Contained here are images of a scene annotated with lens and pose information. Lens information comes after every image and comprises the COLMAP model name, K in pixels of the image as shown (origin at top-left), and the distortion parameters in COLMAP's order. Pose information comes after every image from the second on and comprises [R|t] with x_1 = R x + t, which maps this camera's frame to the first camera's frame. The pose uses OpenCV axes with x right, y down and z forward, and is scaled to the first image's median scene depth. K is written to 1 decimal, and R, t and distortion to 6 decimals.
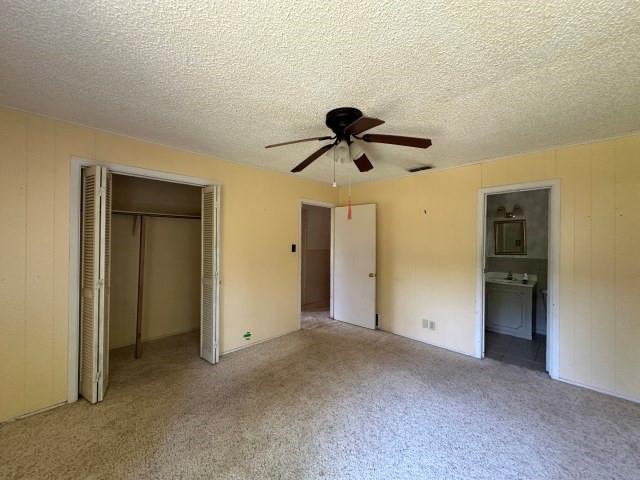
lens RADIAL K [[256.8, 0, 318.3], [0, 256.8, 238.8], [0, 0, 1]] dist [-0.000137, 0.000307]
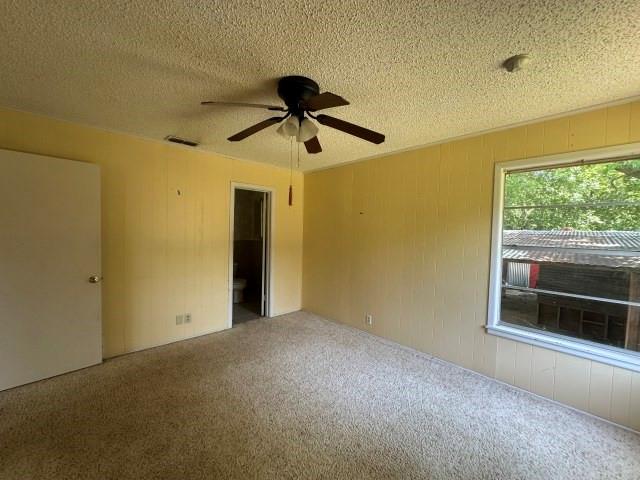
lens RADIAL K [[256.8, 0, 318.1], [0, 256.8, 240.6], [0, 0, 1]] dist [-0.000137, 0.000307]
pose [[0.043085, -0.044041, 0.998100, -0.471541], [-0.020156, 0.998786, 0.044941, 0.009137], [-0.998868, -0.022054, 0.042145, 0.532395]]
